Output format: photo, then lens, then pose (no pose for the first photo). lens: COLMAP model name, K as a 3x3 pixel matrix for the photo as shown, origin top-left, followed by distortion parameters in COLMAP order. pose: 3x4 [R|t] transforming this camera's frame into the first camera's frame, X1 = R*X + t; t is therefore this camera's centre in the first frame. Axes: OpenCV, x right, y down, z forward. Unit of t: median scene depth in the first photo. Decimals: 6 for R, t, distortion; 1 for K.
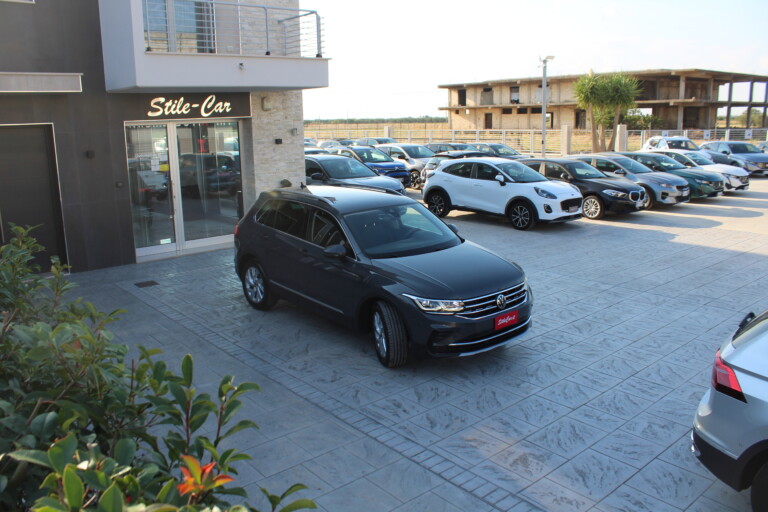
lens RADIAL K [[642.2, 0, 384.0], [0, 642.2, 256.0], [0, 0, 1]] dist [-0.193672, 0.182780]
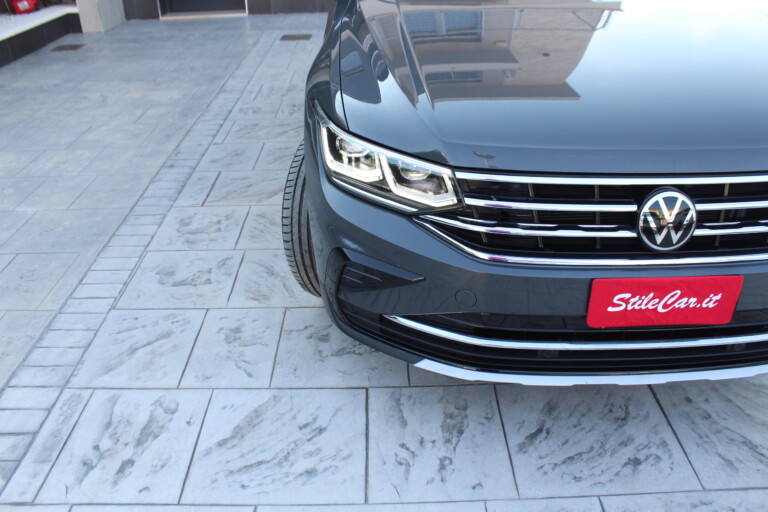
lens RADIAL K [[642.2, 0, 384.0], [0, 642.2, 256.0], [0, 0, 1]] dist [-0.193672, 0.182780]
pose [[0.765858, 0.326427, -0.553992, 0.197669], [-0.141080, 0.925871, 0.350513, 0.015316], [0.627342, -0.190286, 0.755138, 0.641118]]
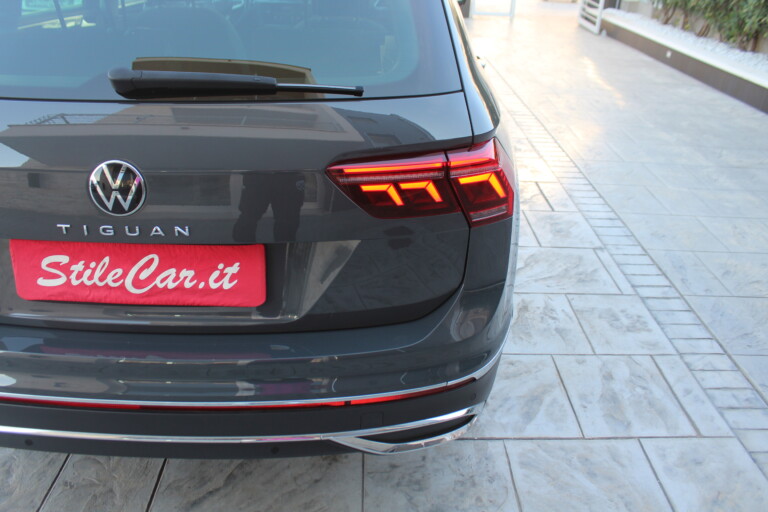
lens RADIAL K [[642.2, 0, 384.0], [0, 642.2, 256.0], [0, 0, 1]] dist [-0.193672, 0.182780]
pose [[-0.769693, -0.313141, 0.556342, -0.352142], [0.124357, 0.781210, 0.611757, -0.142080], [-0.626186, 0.540050, -0.562350, 1.296709]]
